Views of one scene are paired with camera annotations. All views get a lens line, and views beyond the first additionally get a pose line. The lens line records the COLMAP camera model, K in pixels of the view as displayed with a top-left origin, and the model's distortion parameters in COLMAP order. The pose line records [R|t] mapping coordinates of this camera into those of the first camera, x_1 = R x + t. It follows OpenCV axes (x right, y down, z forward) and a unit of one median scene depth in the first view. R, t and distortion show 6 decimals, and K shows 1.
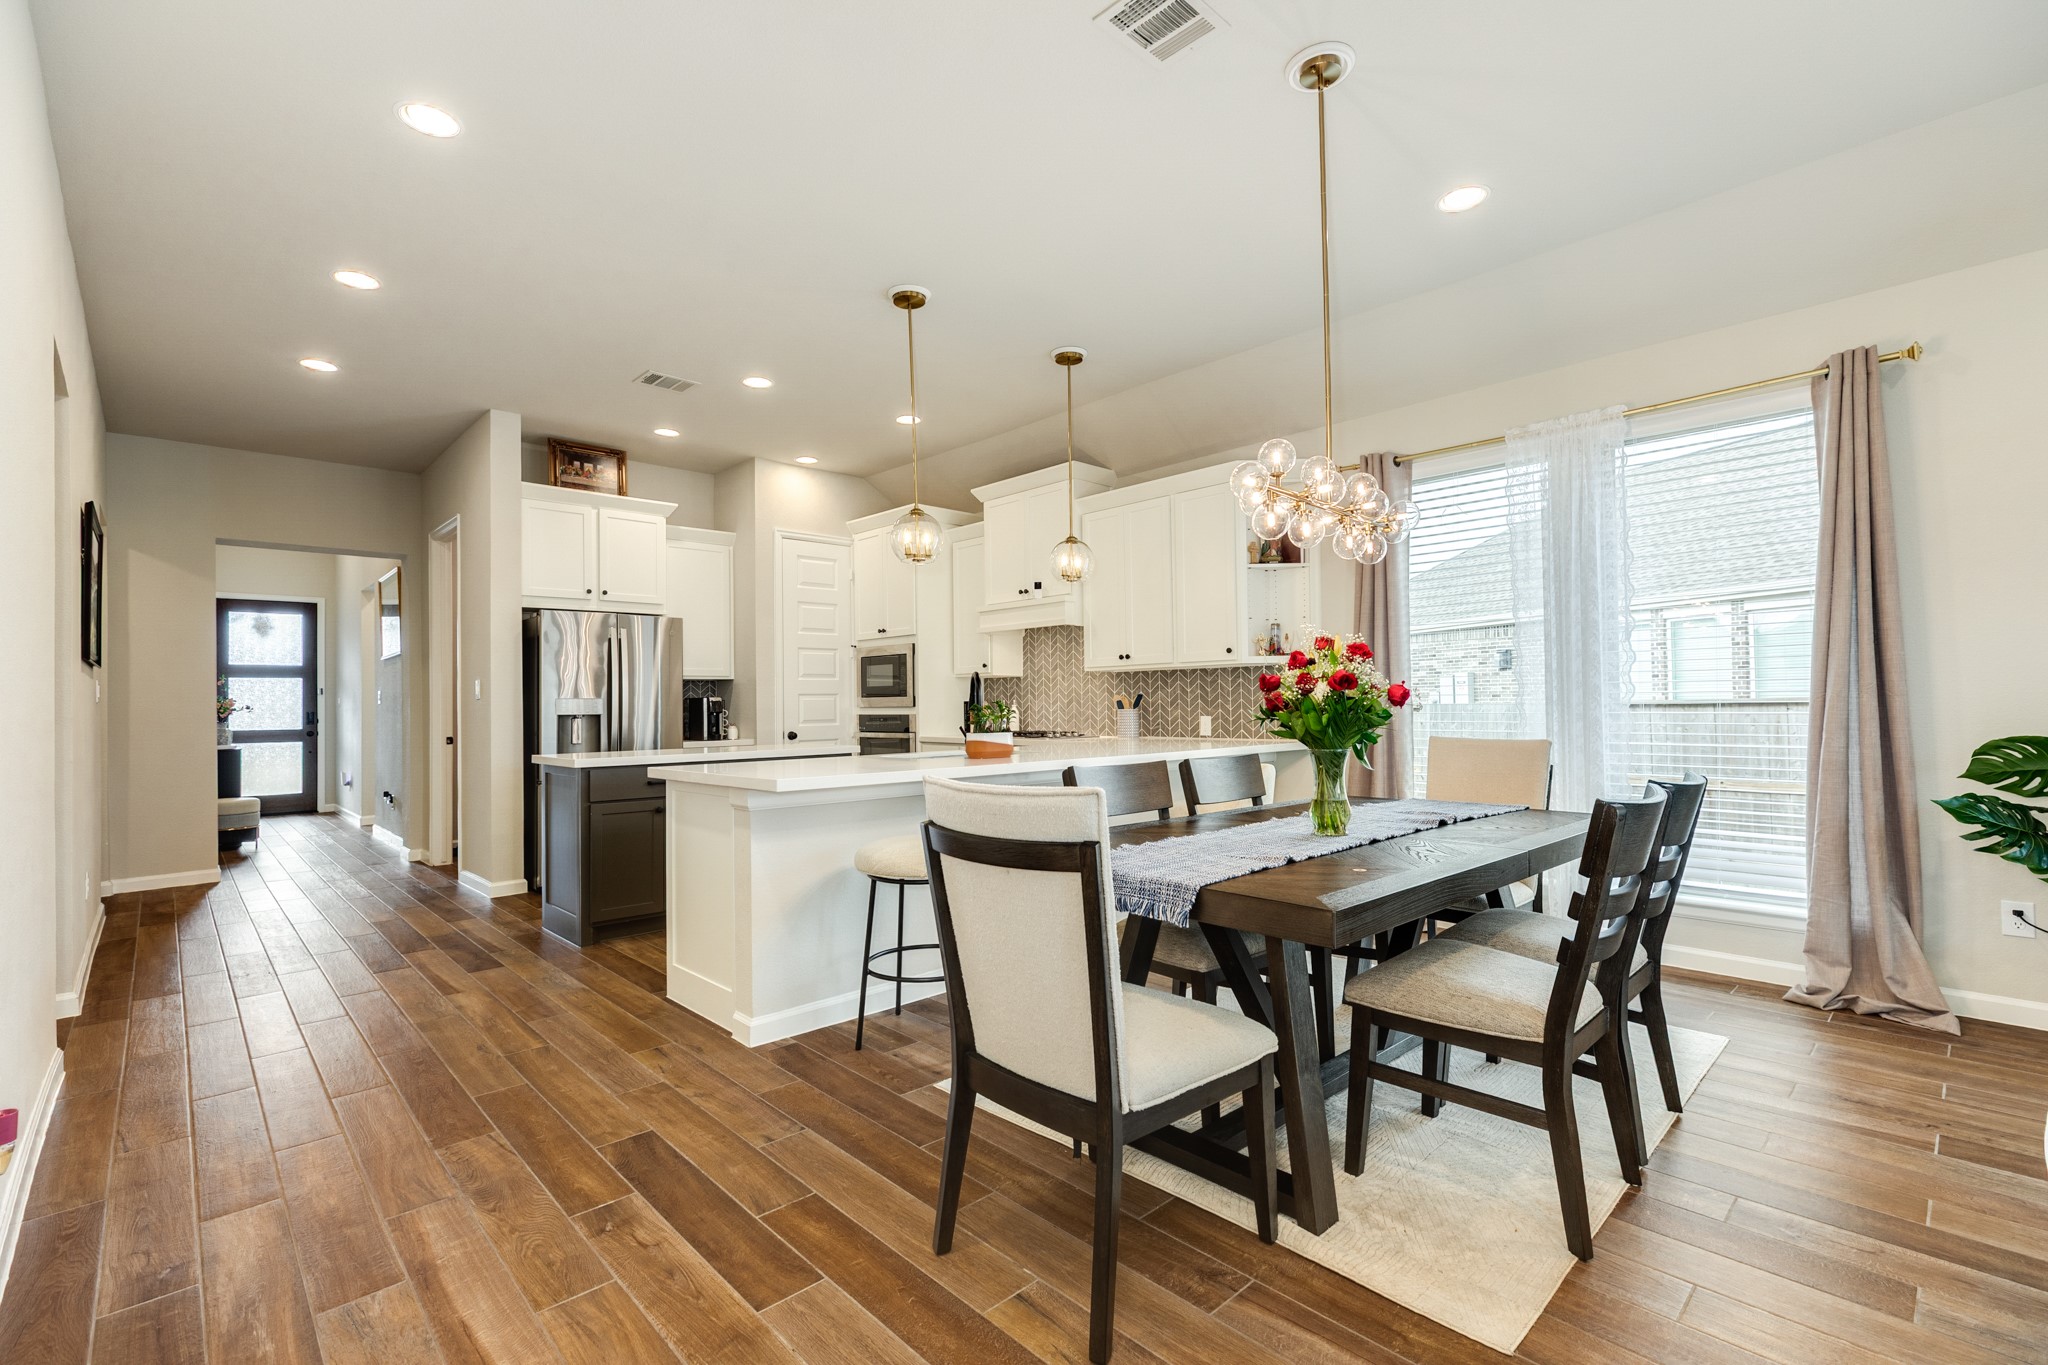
lens RADIAL K [[919.1, 0, 1022.8], [0, 919.1, 689.4], [0, 0, 1]] dist [0.004704, -0.000667]
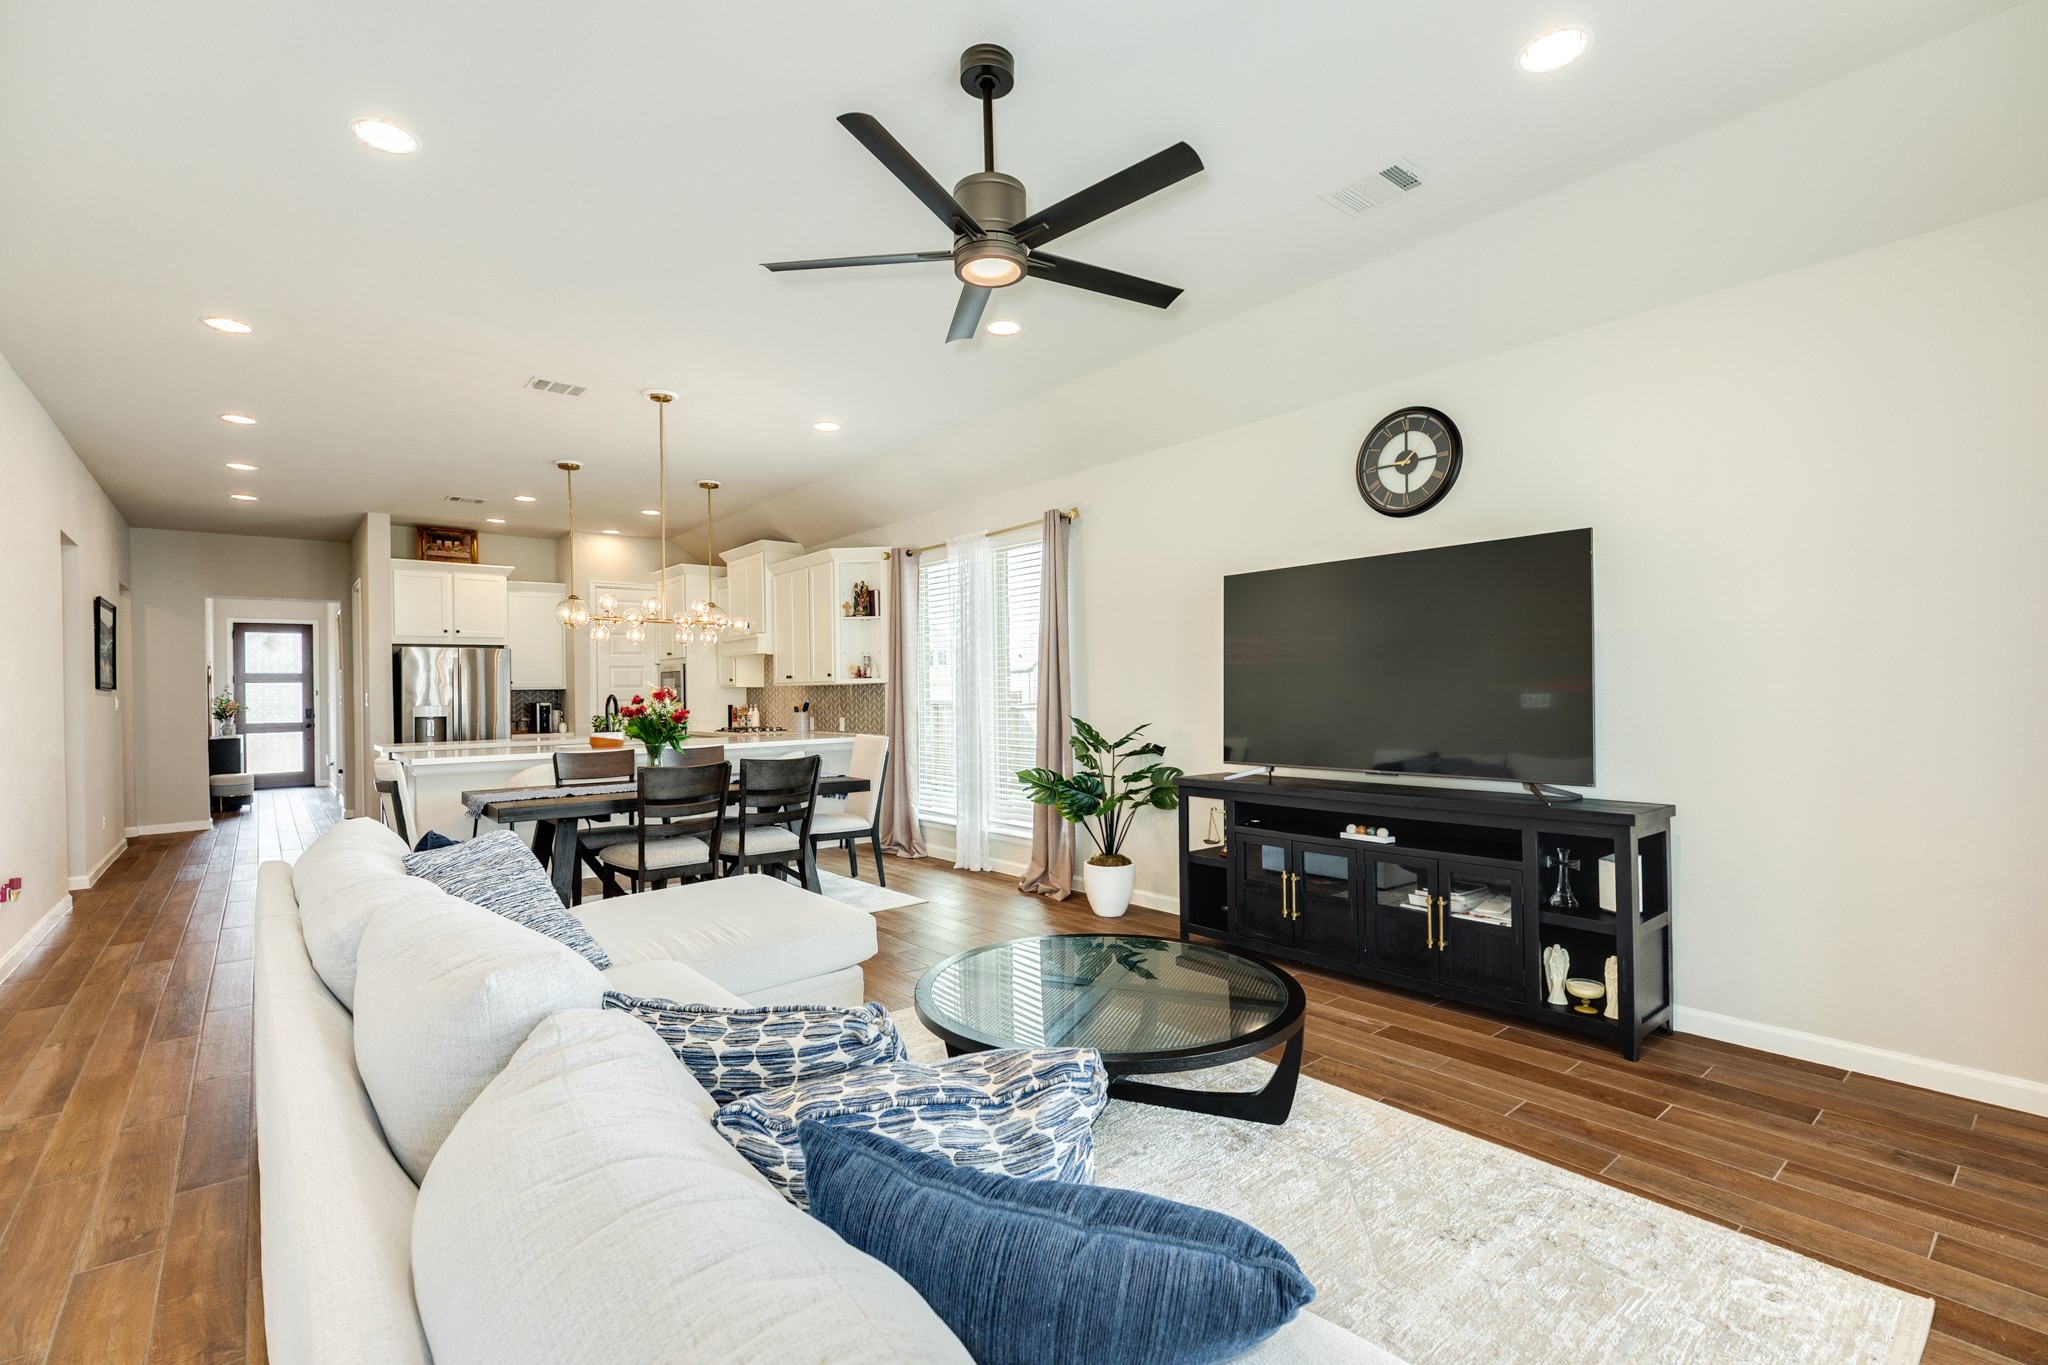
lens RADIAL K [[919.1, 0, 1018.8], [0, 919.1, 684.4], [0, 0, 1]] dist [0.004704, -0.000667]
pose [[0.998032, -0.002553, -0.062660, 0.520048], [0.003238, 0.999936, 0.010834, -0.035284], [0.062629, -0.011015, 0.997976, -0.391689]]
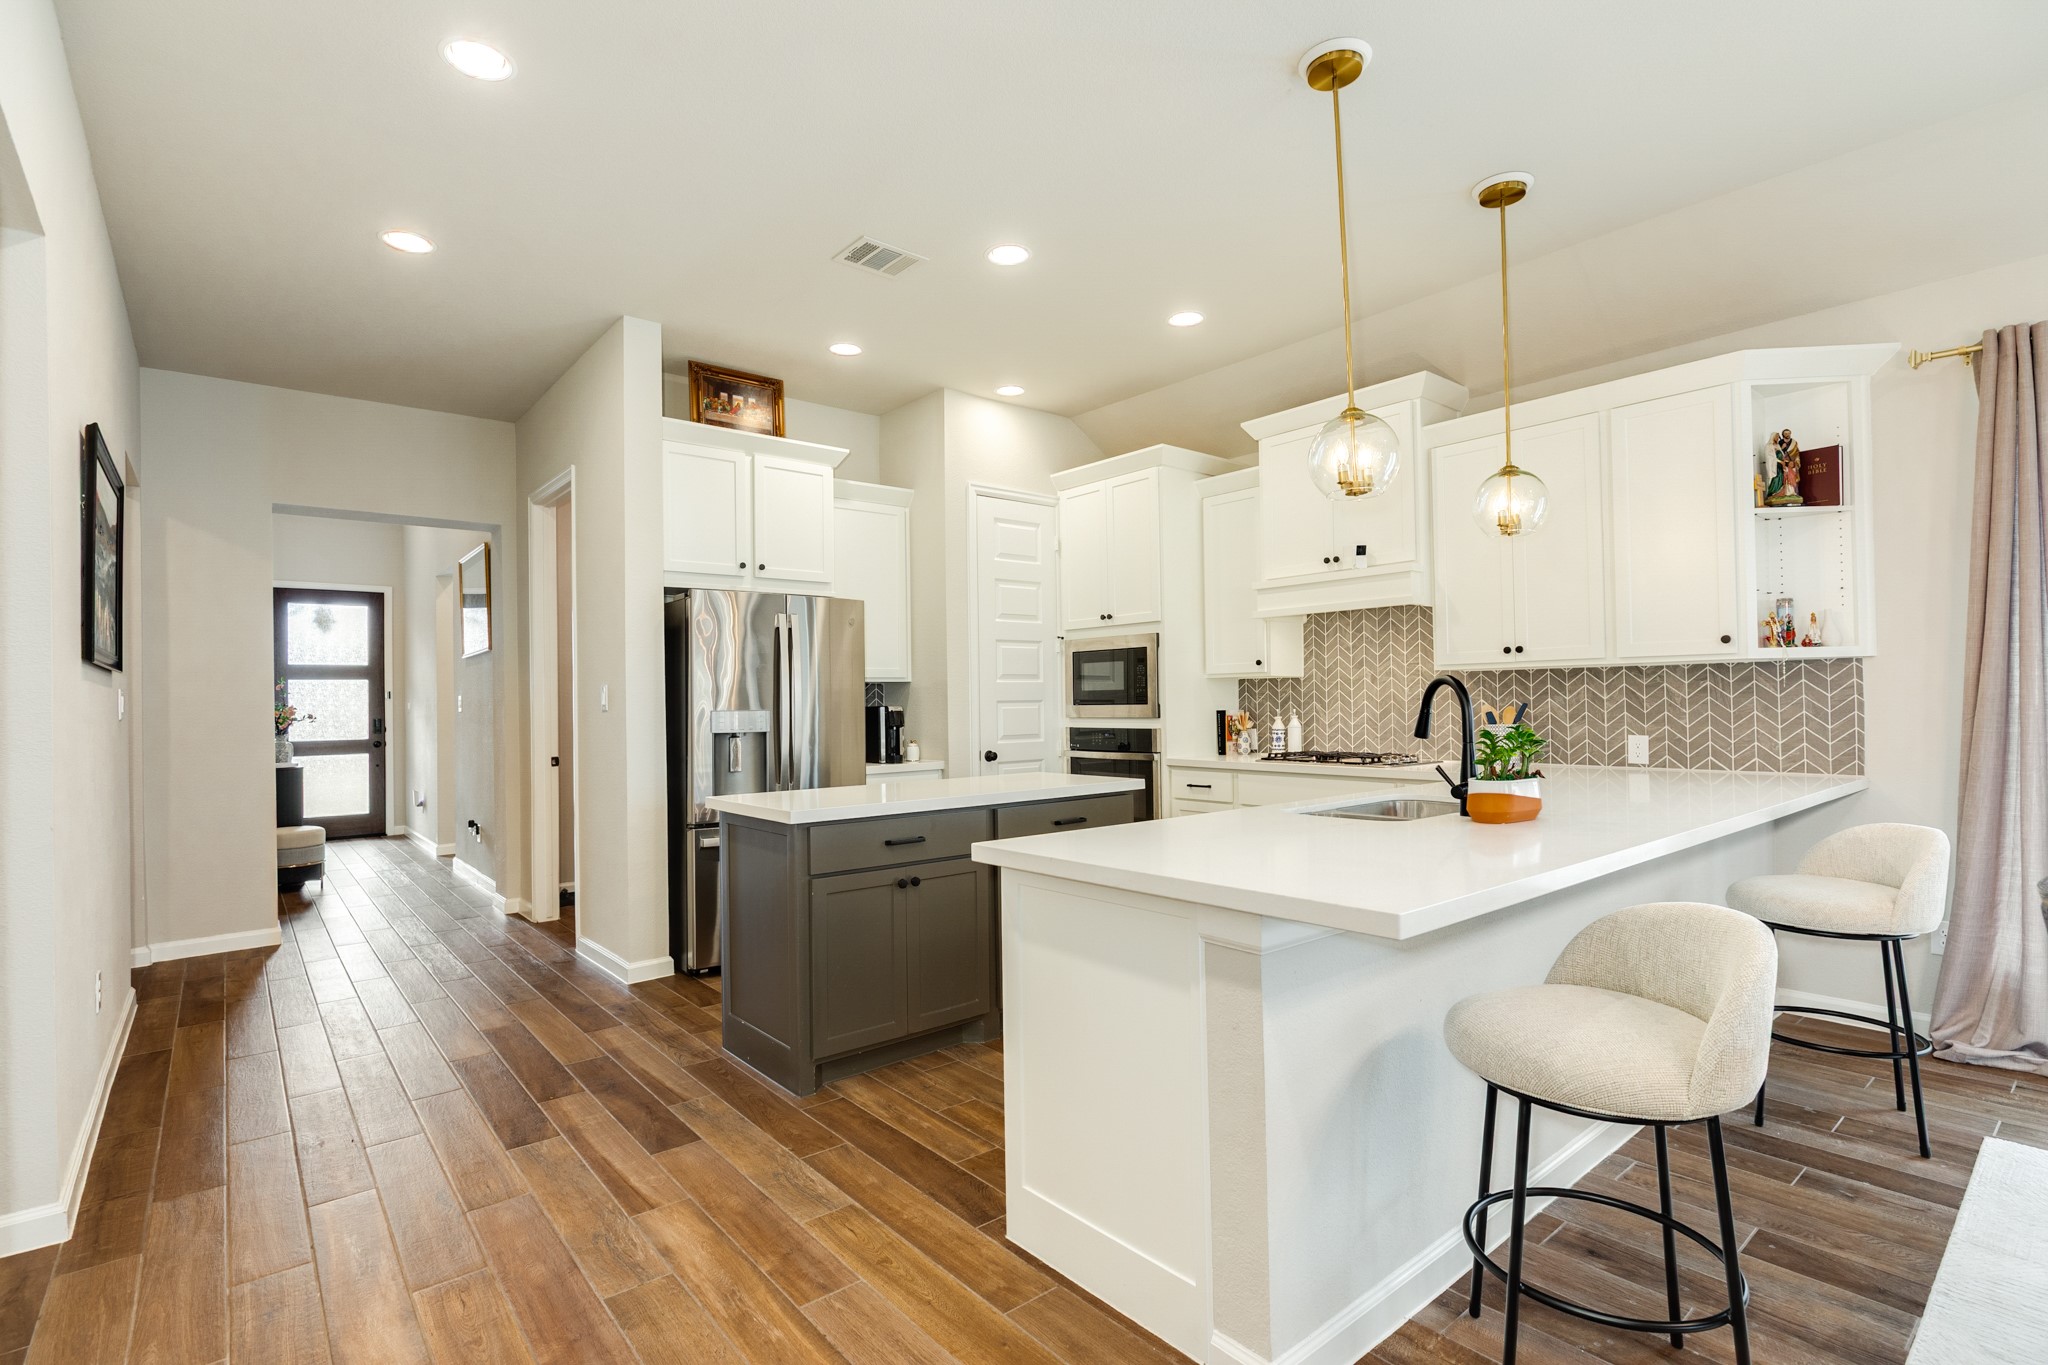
lens RADIAL K [[974.8, 0, 1022.1], [0, 974.8, 691.3], [0, 0, 1]] dist [-0.007897, 0.000567]
pose [[0.998005, -0.002281, -0.063093, -0.196124], [0.002628, 0.999982, 0.005416, -0.008271], [0.063080, -0.005571, 0.997993, 0.226273]]
